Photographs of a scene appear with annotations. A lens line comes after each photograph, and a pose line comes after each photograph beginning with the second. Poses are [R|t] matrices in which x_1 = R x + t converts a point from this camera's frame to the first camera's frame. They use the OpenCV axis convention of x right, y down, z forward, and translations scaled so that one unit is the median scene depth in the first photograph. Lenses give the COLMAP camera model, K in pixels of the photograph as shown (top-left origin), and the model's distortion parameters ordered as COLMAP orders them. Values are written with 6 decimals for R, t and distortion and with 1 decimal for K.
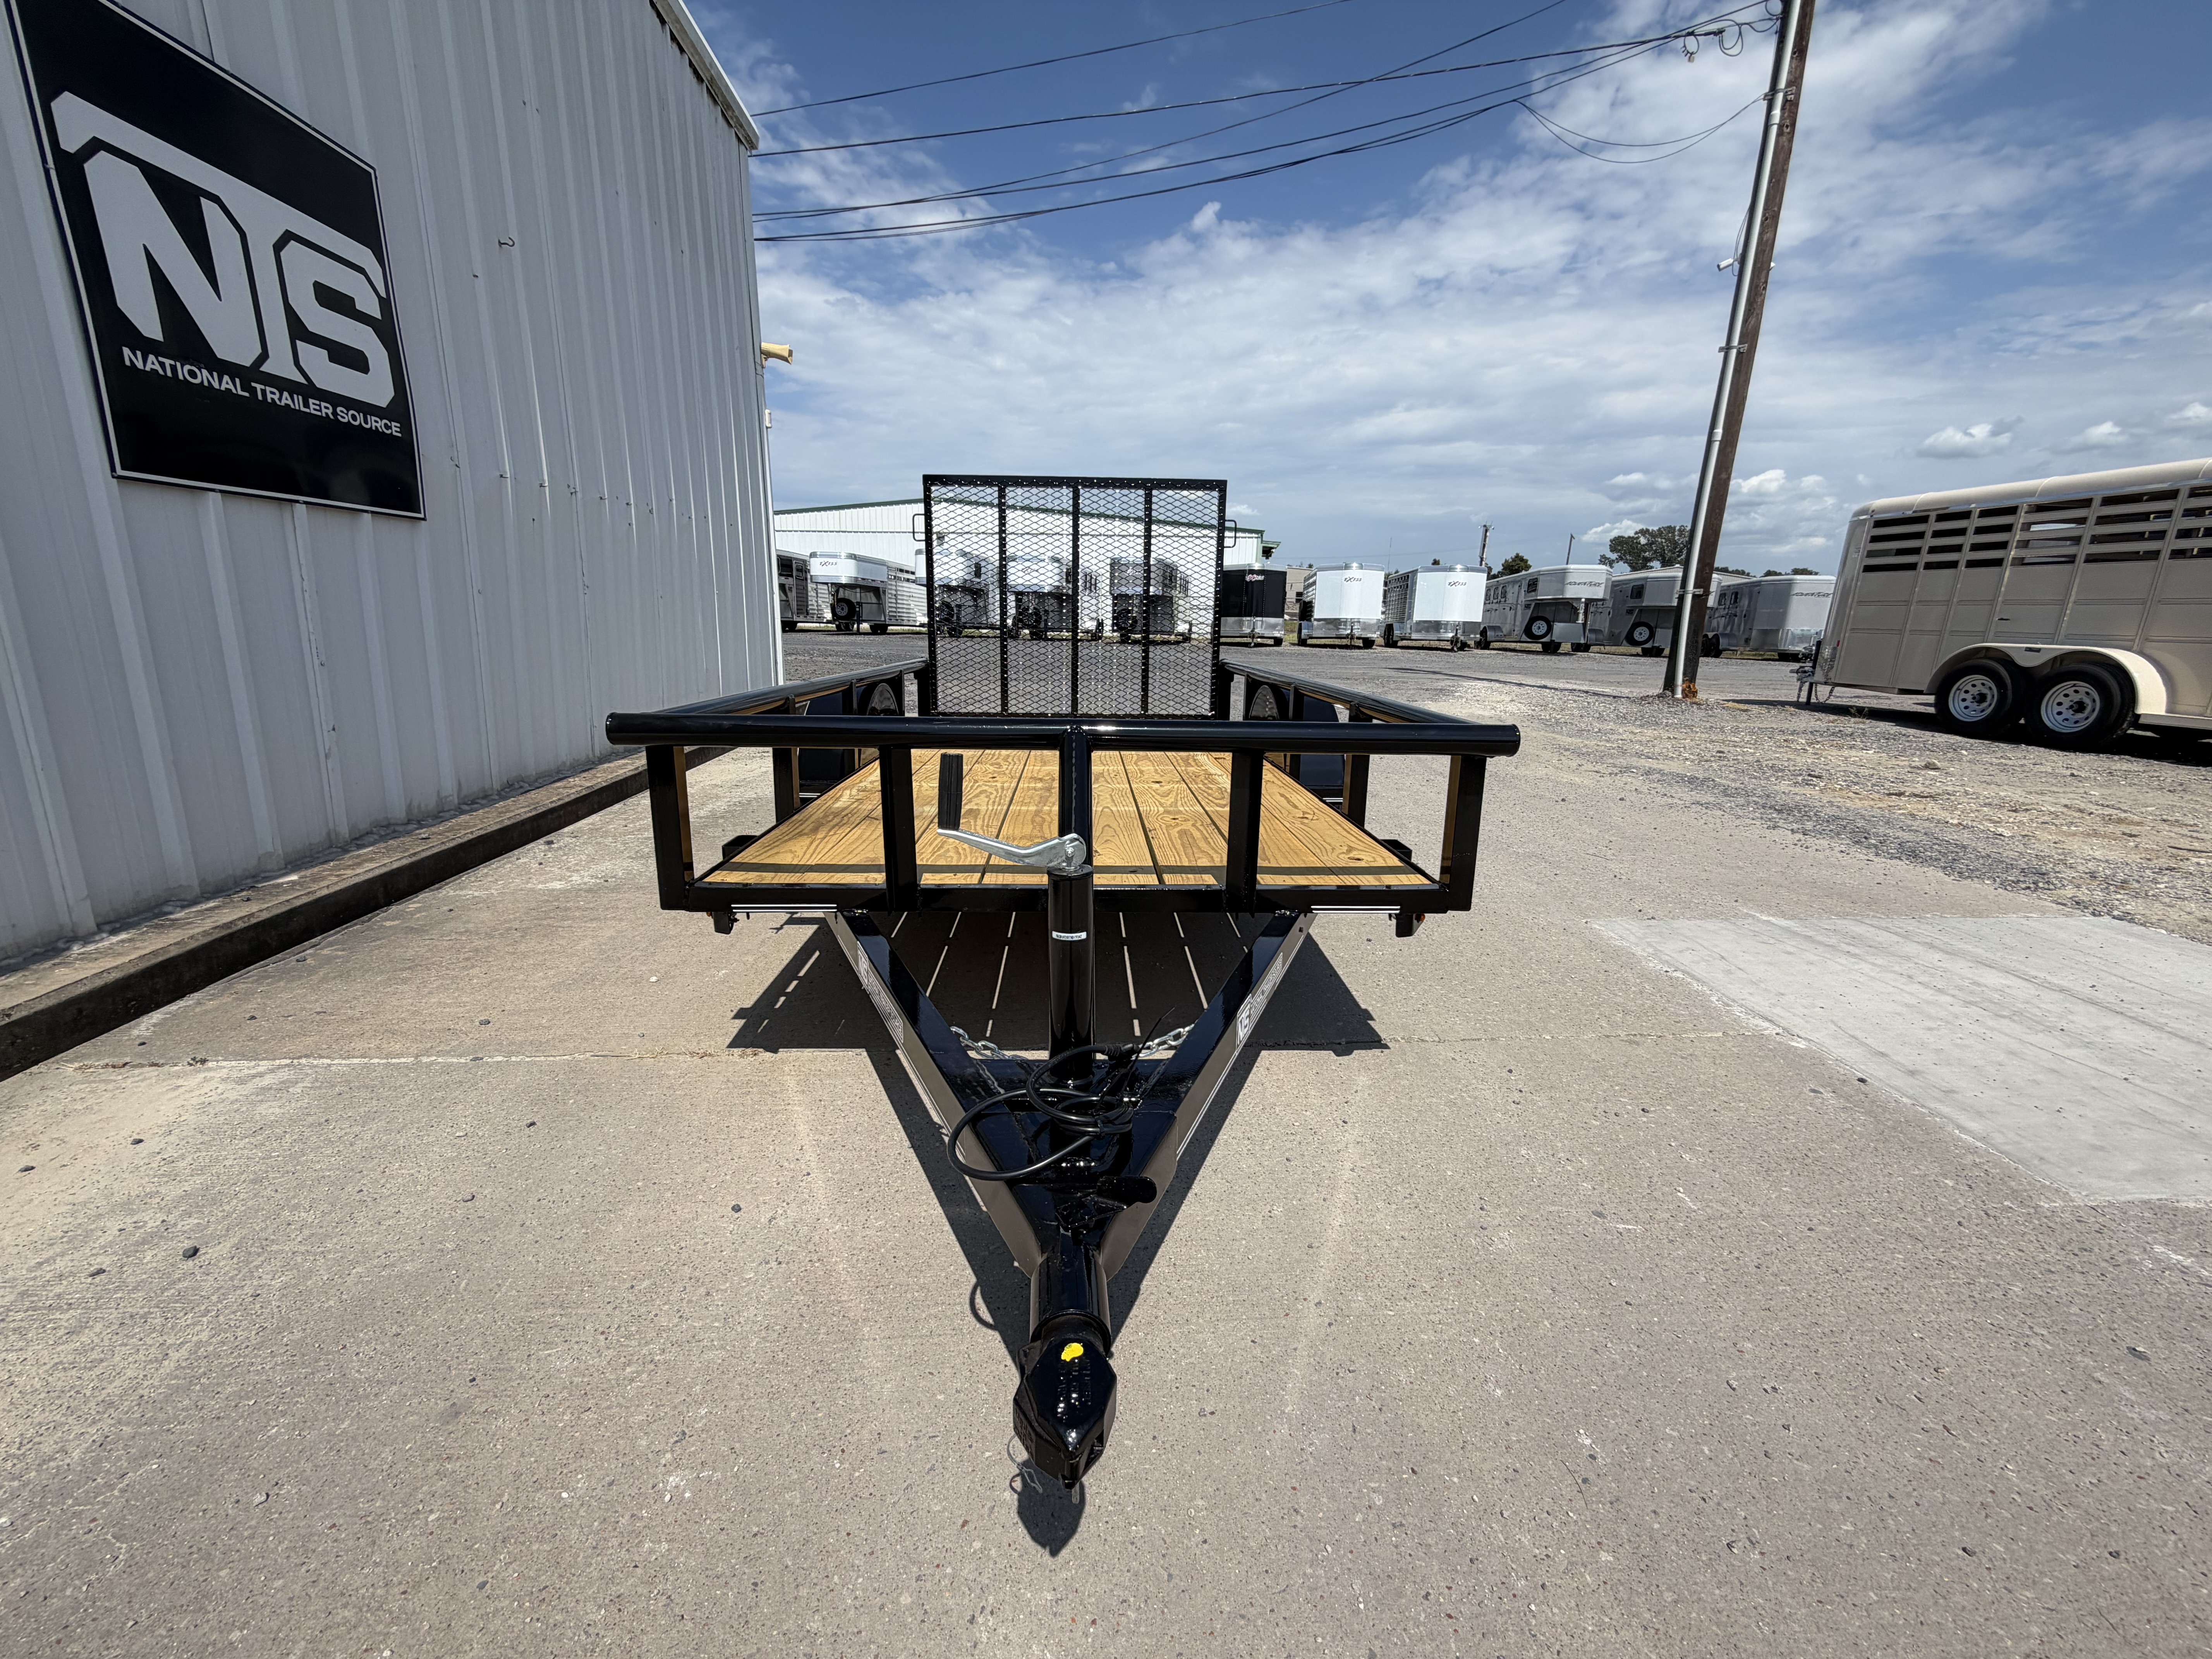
lens RADIAL K [[881.2, 0, 1100.3], [0, 881.2, 818.0], [0, 0, 1]] dist [0.001626, 0.000172]
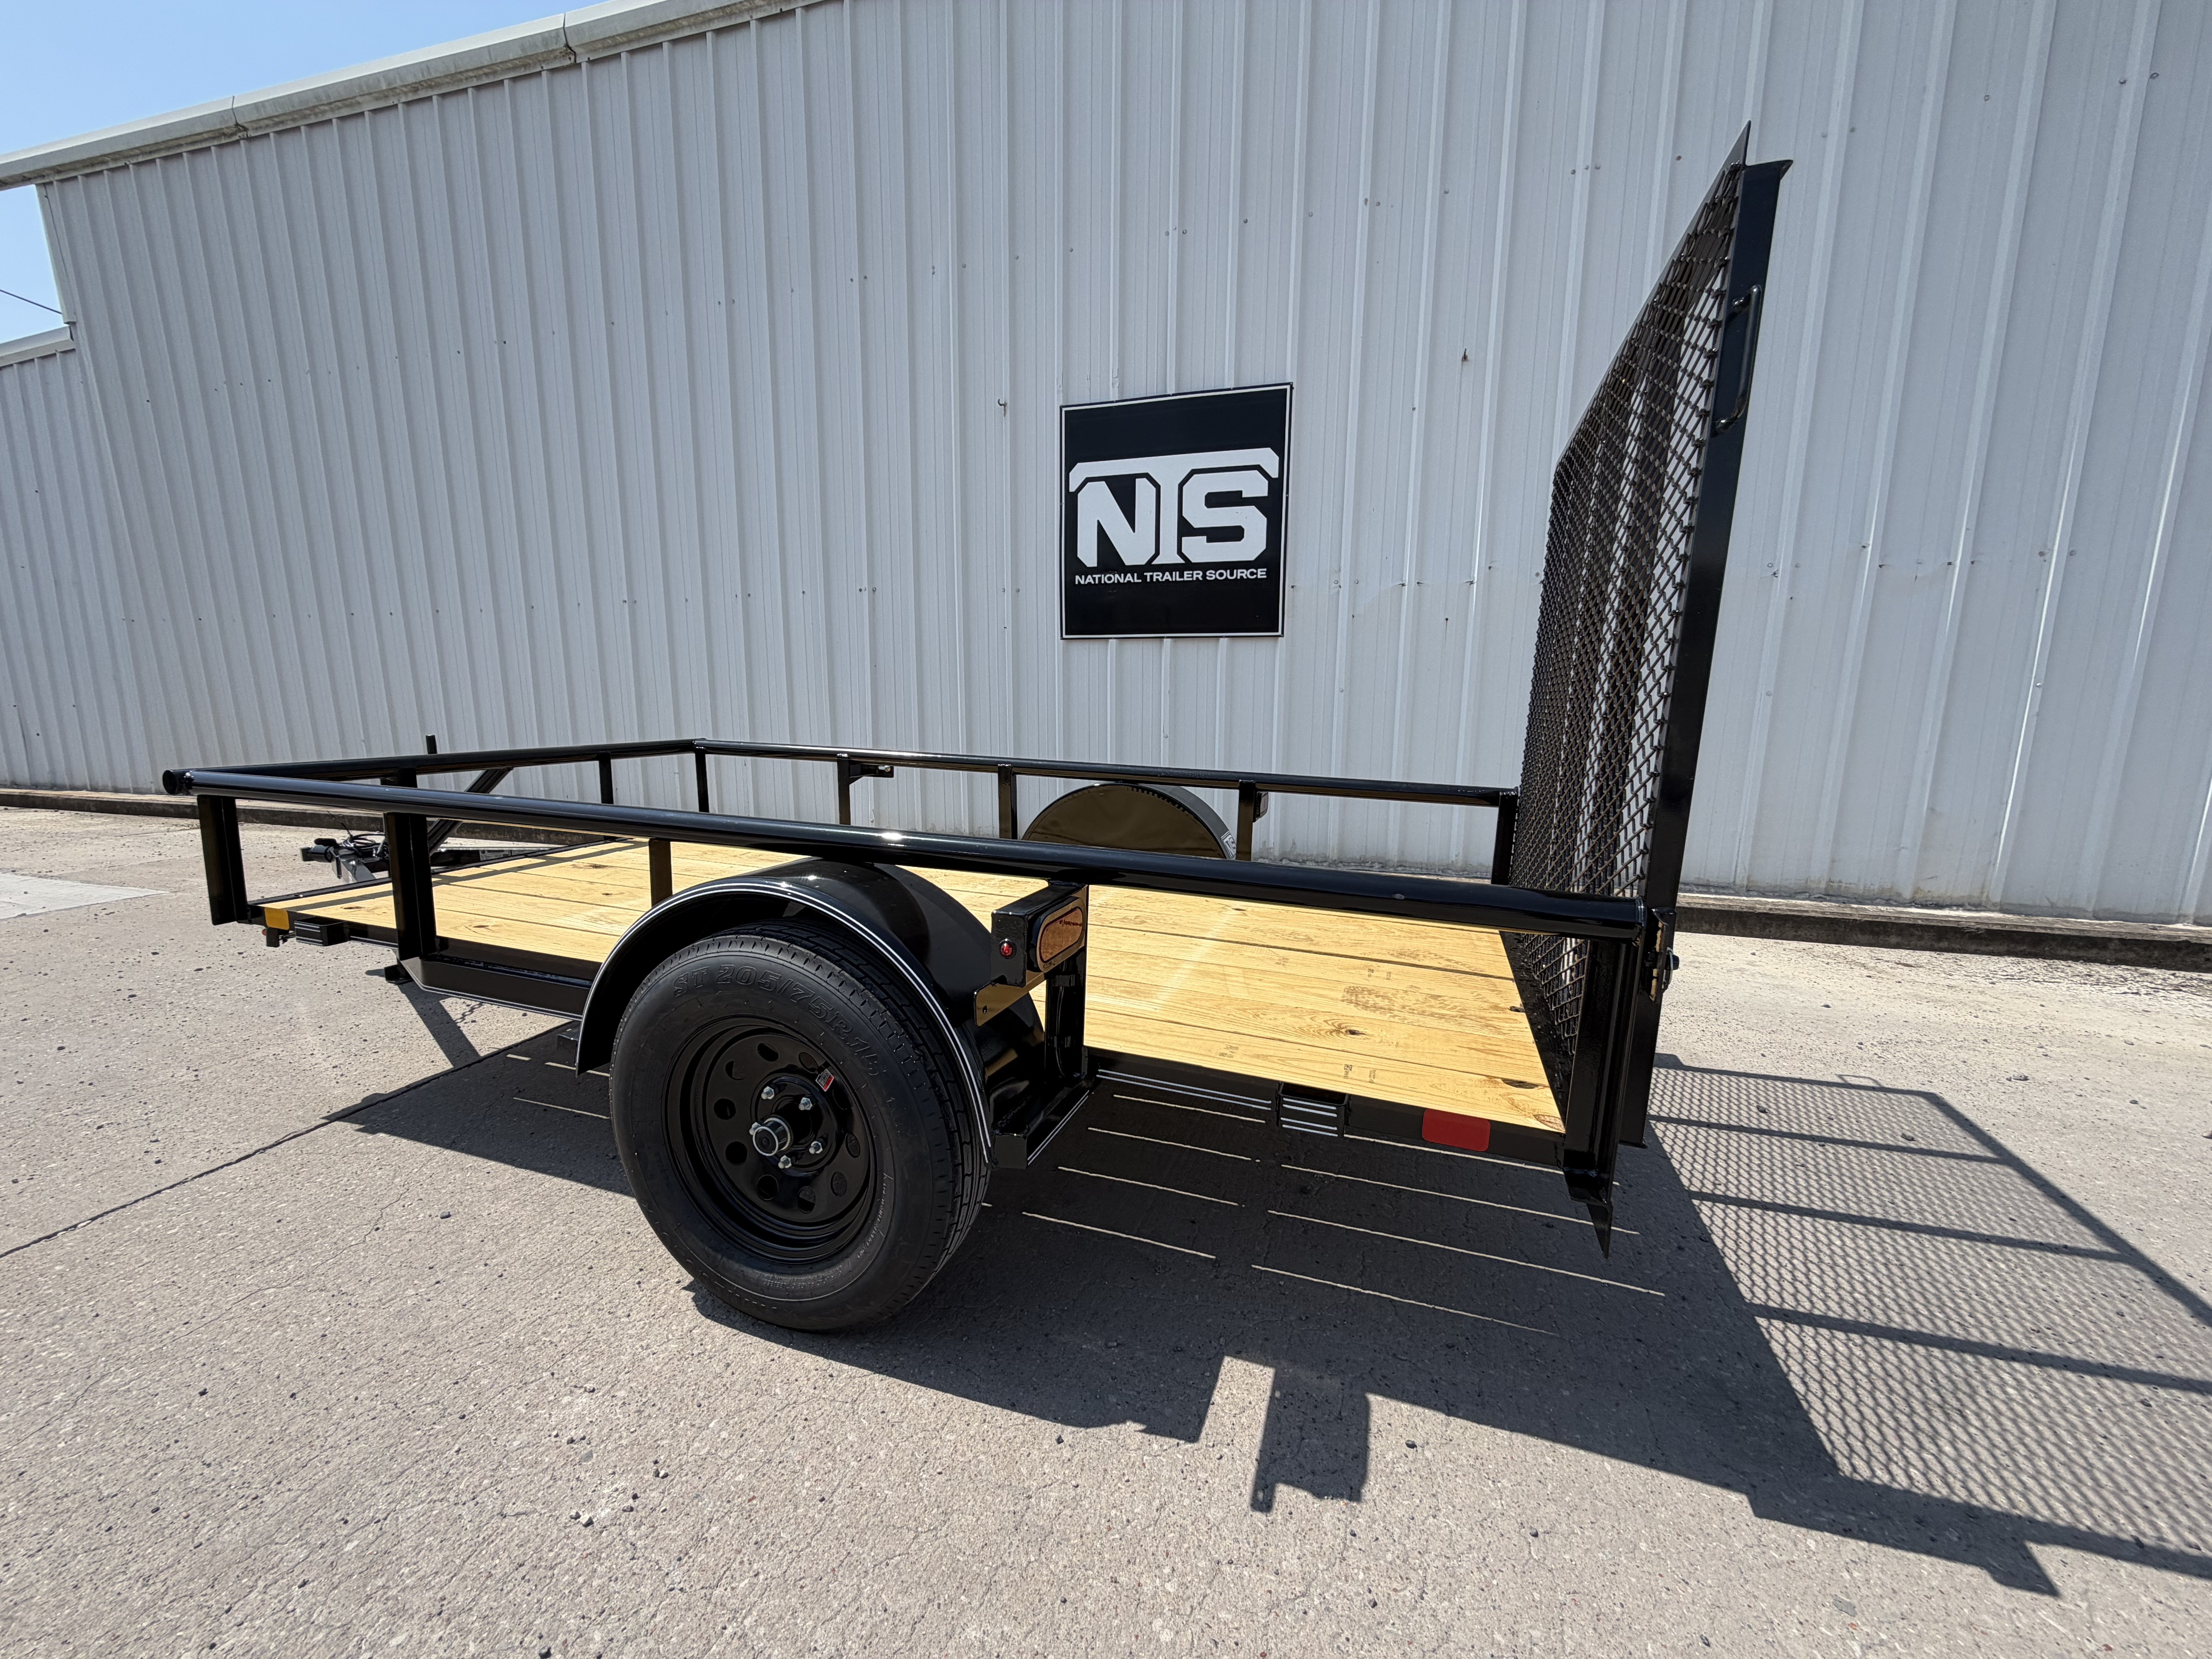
lens RADIAL K [[881.2, 0, 1104.5], [0, 881.2, 821.3], [0, 0, 1]] dist [0.001626, 0.000172]
pose [[-0.365276, 0.115654, -0.923687, 0.591669], [-0.231322, 0.949852, 0.210408, -0.312603], [0.901700, 0.290526, -0.320205, 1.345510]]
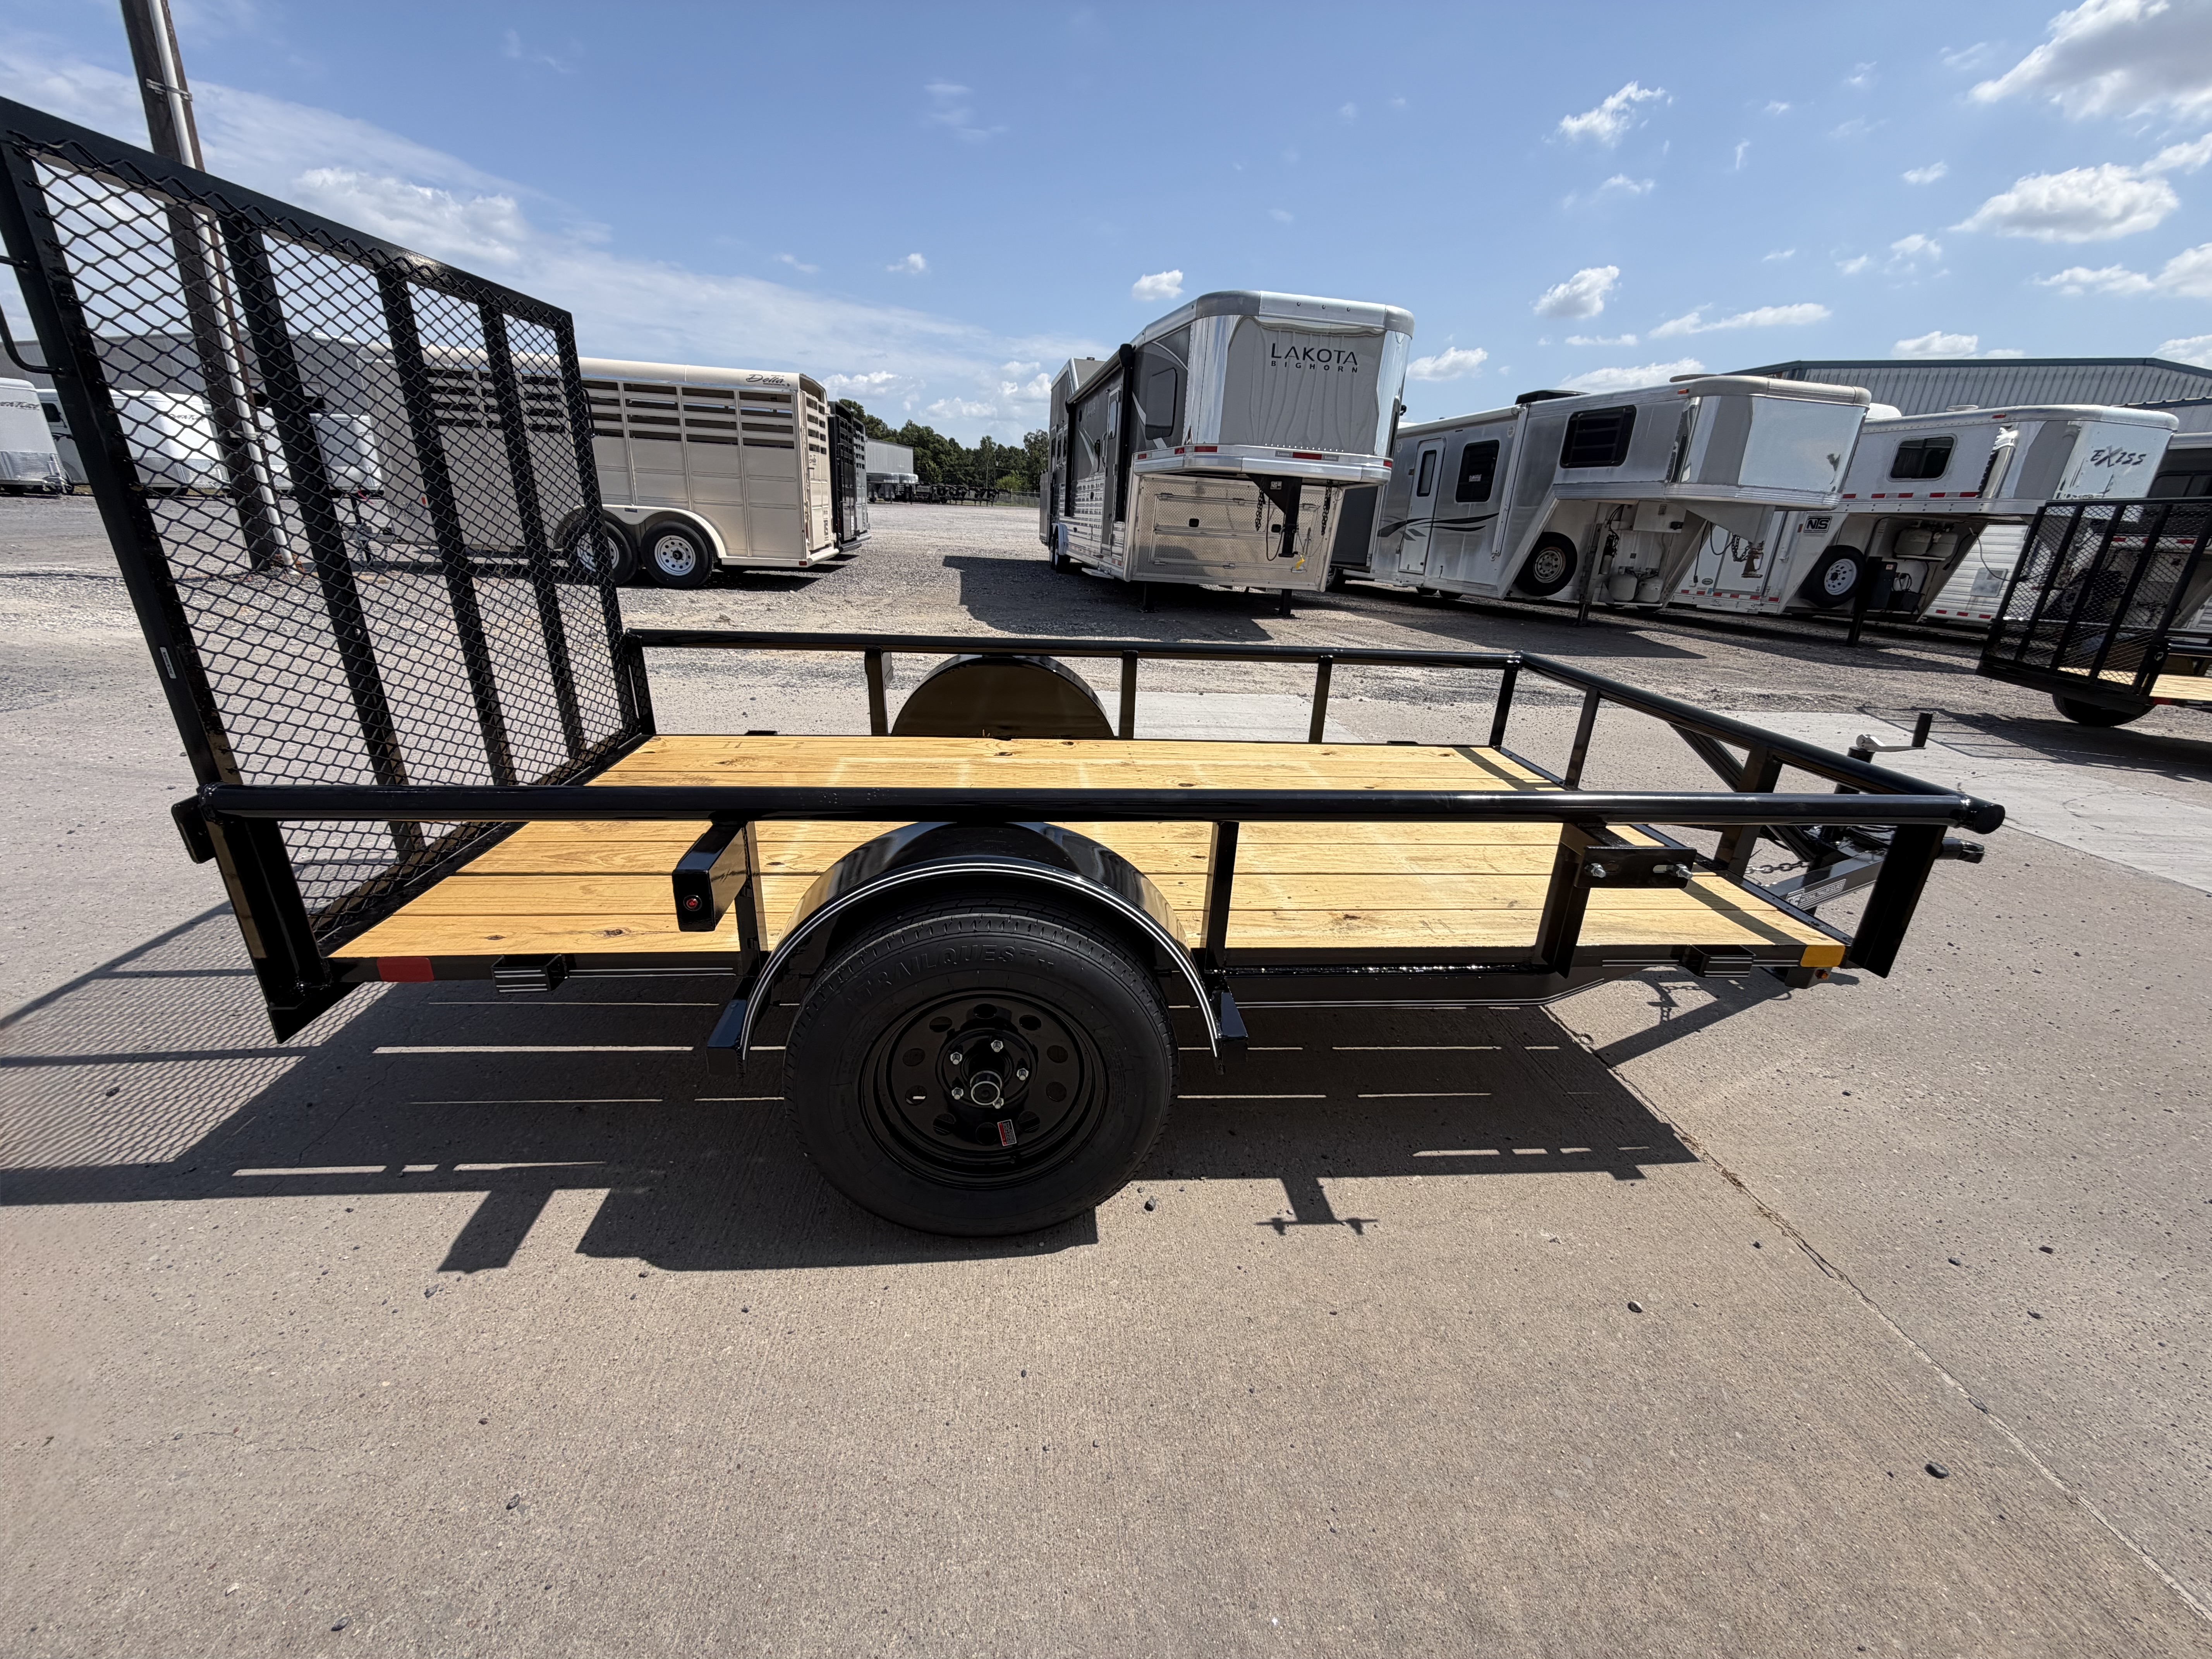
lens RADIAL K [[881.2, 0, 1099.9], [0, 881.2, 819.3], [0, 0, 1]] dist [0.001626, 0.000172]
pose [[-0.048217, -0.365813, 0.929439, -0.716008], [0.176816, 0.912699, 0.368397, -0.326872], [-0.983062, 0.182103, 0.020674, 0.984706]]
